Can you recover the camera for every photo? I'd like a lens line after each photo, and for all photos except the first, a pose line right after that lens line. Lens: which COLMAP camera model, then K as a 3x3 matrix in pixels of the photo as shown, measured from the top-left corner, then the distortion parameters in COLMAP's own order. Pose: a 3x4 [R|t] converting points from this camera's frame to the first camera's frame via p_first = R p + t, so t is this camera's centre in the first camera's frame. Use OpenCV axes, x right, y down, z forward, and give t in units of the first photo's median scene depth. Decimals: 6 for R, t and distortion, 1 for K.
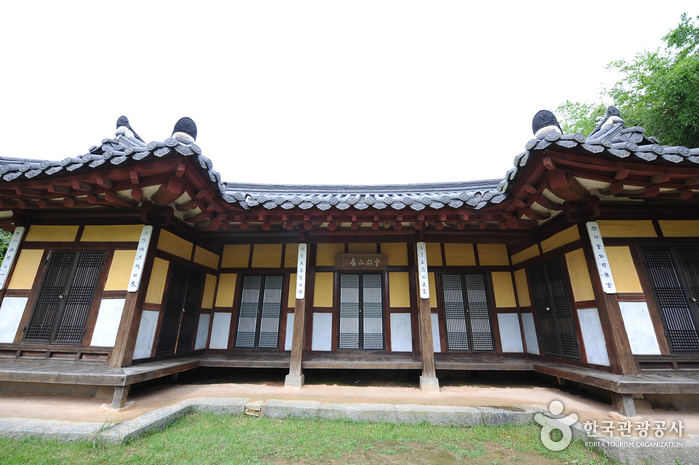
lens RADIAL K [[250.1, 0, 351.8], [0, 250.1, 258.9], [0, 0, 1]] dist [-0.031425, 0.000150]
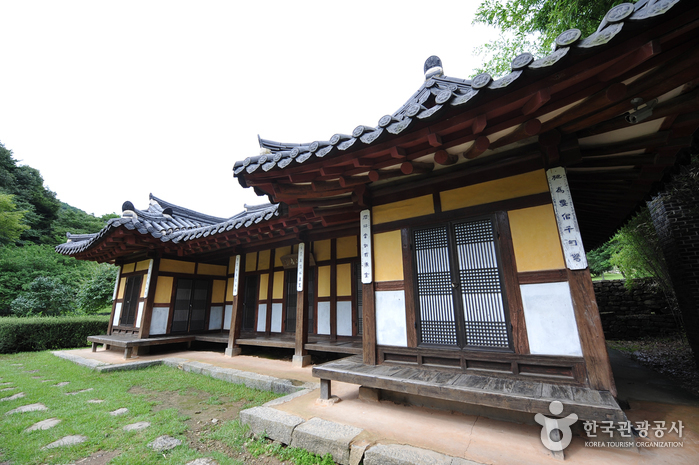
lens RADIAL K [[276.8, 0, 349.6], [0, 276.8, 255.6], [0, 0, 1]] dist [-0.000662, -0.000049]
pose [[0.861636, -0.112908, -0.494809, 1.594396], [0.143527, 0.989351, 0.024177, -0.009145], [0.486810, -0.091851, 0.868665, -0.027401]]
